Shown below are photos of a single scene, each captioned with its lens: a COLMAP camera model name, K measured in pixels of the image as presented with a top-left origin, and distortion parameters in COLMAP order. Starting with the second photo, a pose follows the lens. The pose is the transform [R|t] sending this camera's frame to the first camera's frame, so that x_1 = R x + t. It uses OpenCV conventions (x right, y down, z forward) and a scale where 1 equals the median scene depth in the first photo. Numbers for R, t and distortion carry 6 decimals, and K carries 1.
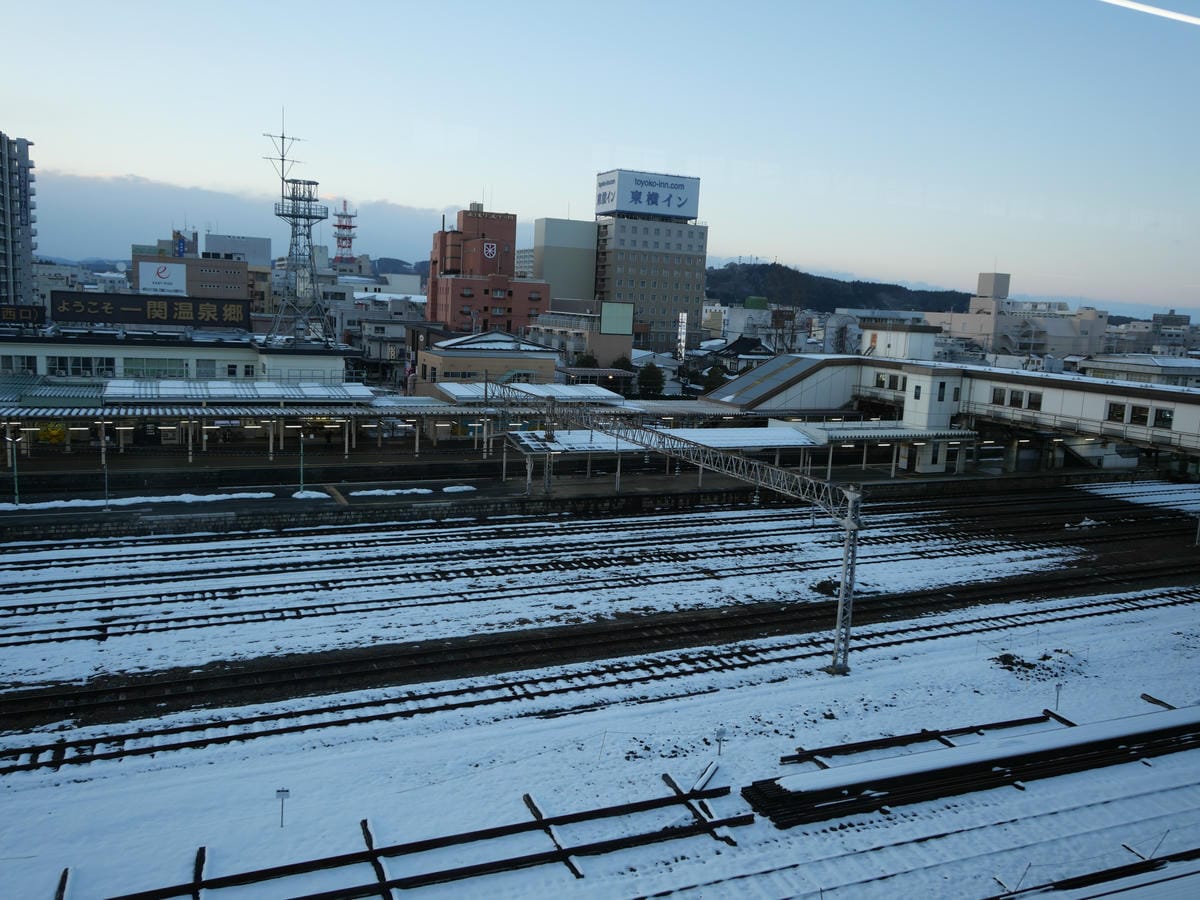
lens RADIAL K [[946.7, 0, 595.9], [0, 946.7, 448.1], [0, 0, 1]] dist [0.001113, 0.021433]
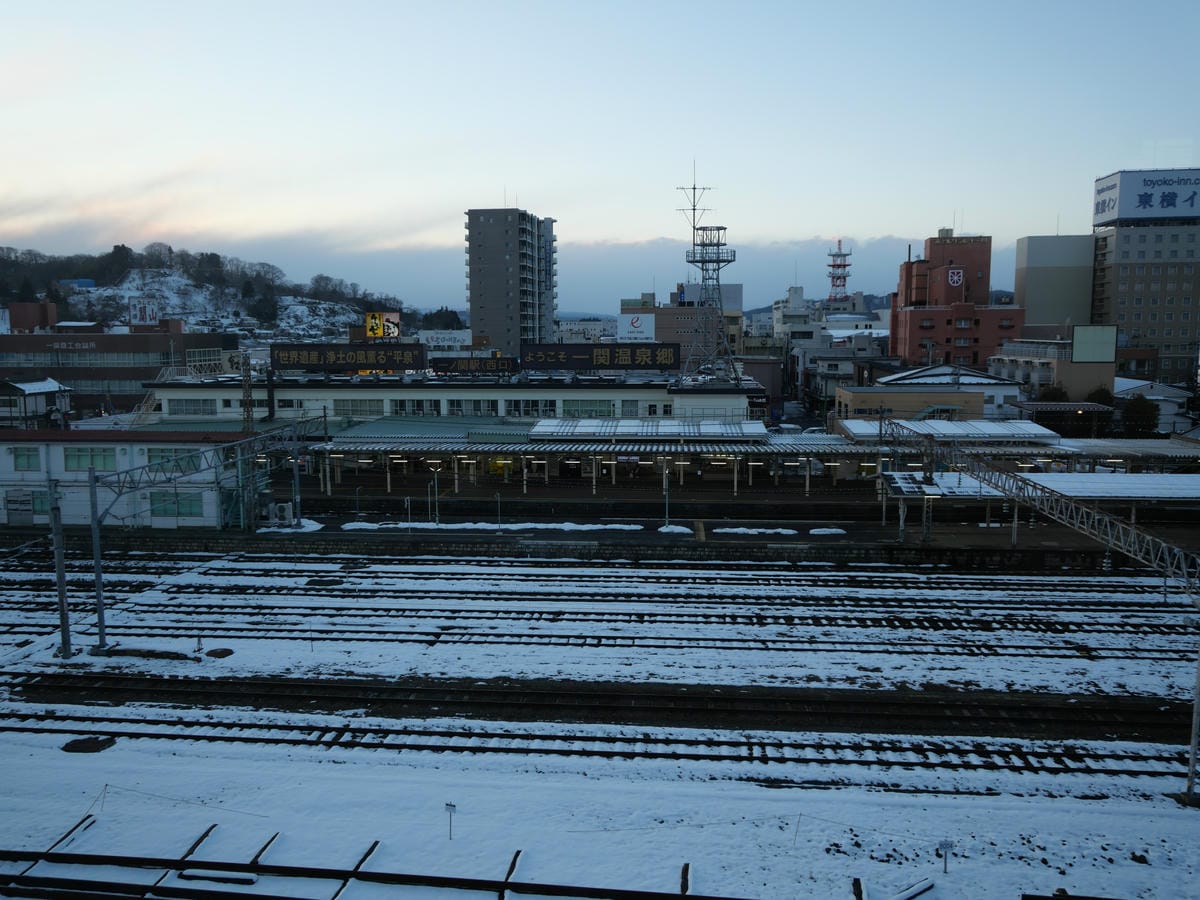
lens RADIAL K [[946.7, 0, 598.0], [0, 946.7, 449.3], [0, 0, 1]] dist [0.001113, 0.021433]
pose [[0.860374, 0.009134, -0.509582, 0.169129], [-0.028958, 0.999100, -0.030984, -0.003686], [0.508841, 0.041414, 0.859864, 0.076523]]
